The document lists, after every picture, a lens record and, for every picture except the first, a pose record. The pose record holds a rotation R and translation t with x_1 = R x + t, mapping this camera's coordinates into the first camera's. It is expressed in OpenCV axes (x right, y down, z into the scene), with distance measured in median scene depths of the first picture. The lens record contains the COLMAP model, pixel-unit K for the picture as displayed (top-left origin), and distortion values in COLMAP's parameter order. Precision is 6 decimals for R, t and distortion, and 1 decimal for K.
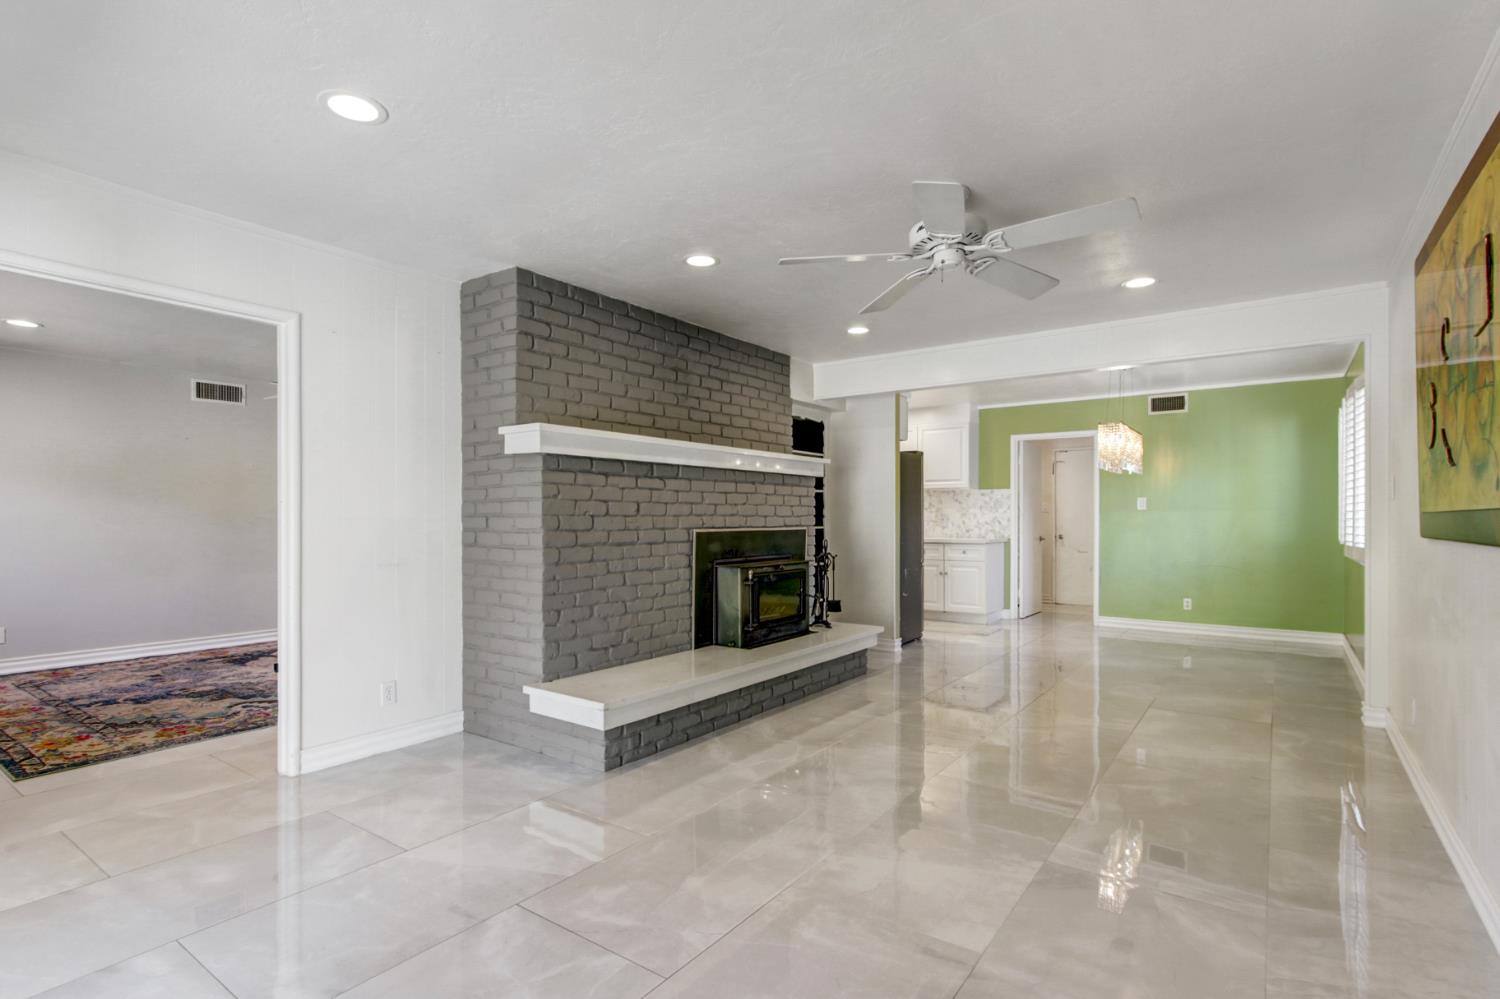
lens RADIAL K [[718.9, 0, 747.8], [0, 718.9, 508.7], [0, 0, 1]] dist [-0.002542, -0.000604]
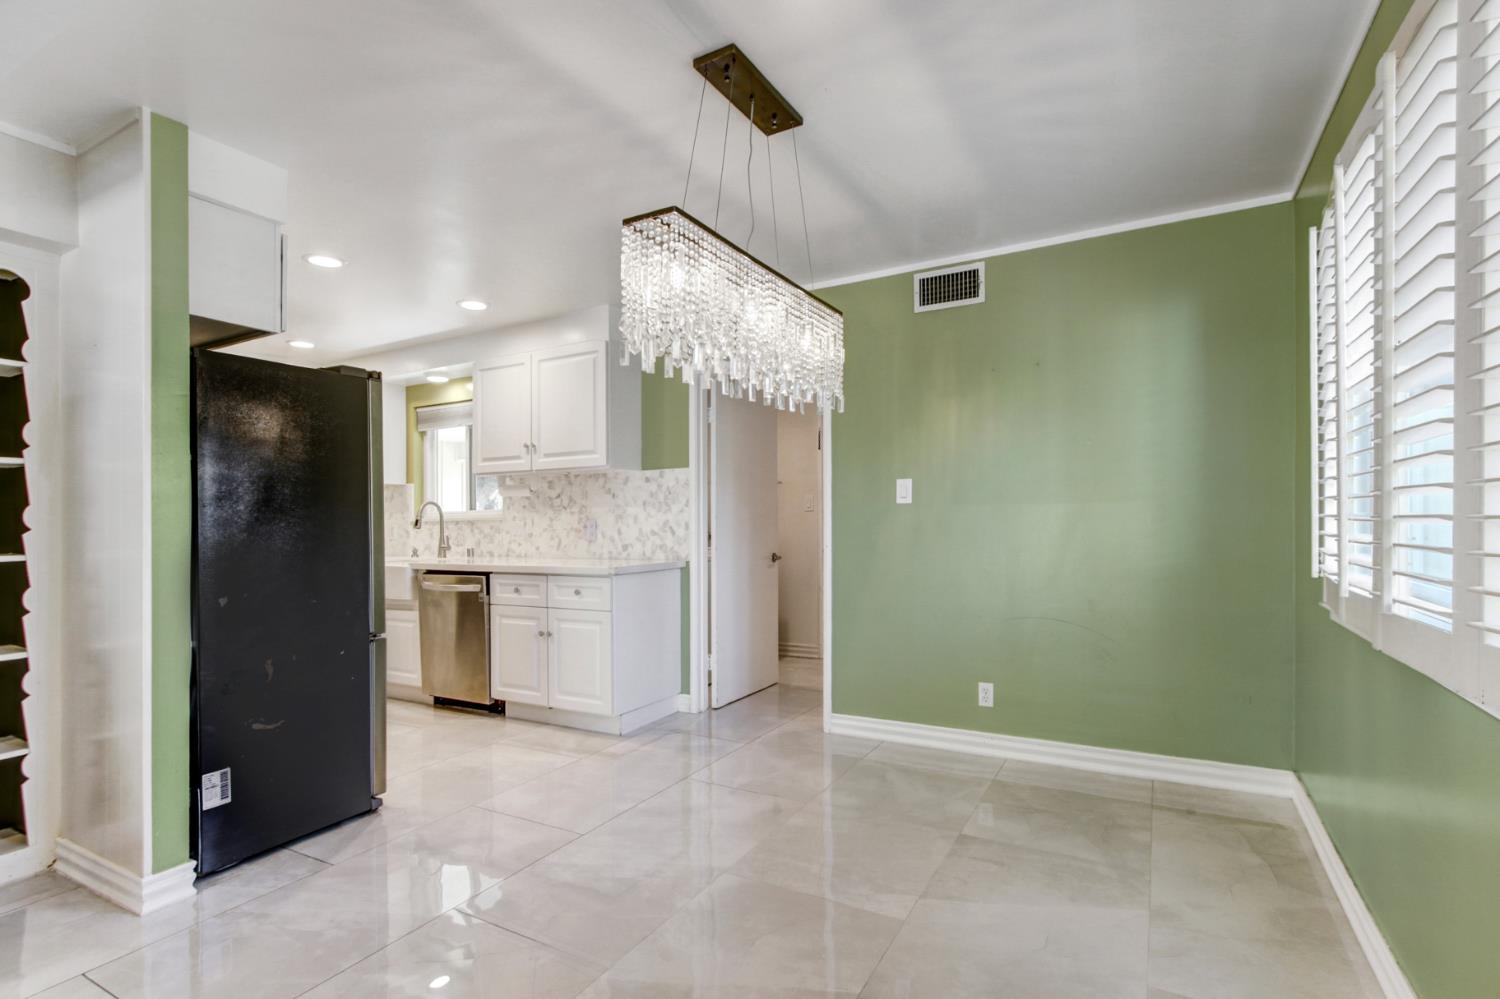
lens RADIAL K [[717.1, 0, 747.3], [0, 717.1, 520.2], [0, 0, 1]] dist [-0.001937, -0.000114]
pose [[0.993144, -0.013984, 0.116054, 0.360899], [0.012784, 0.999857, 0.011072, 0.006024], [-0.116193, -0.009512, 0.993181, 0.488295]]
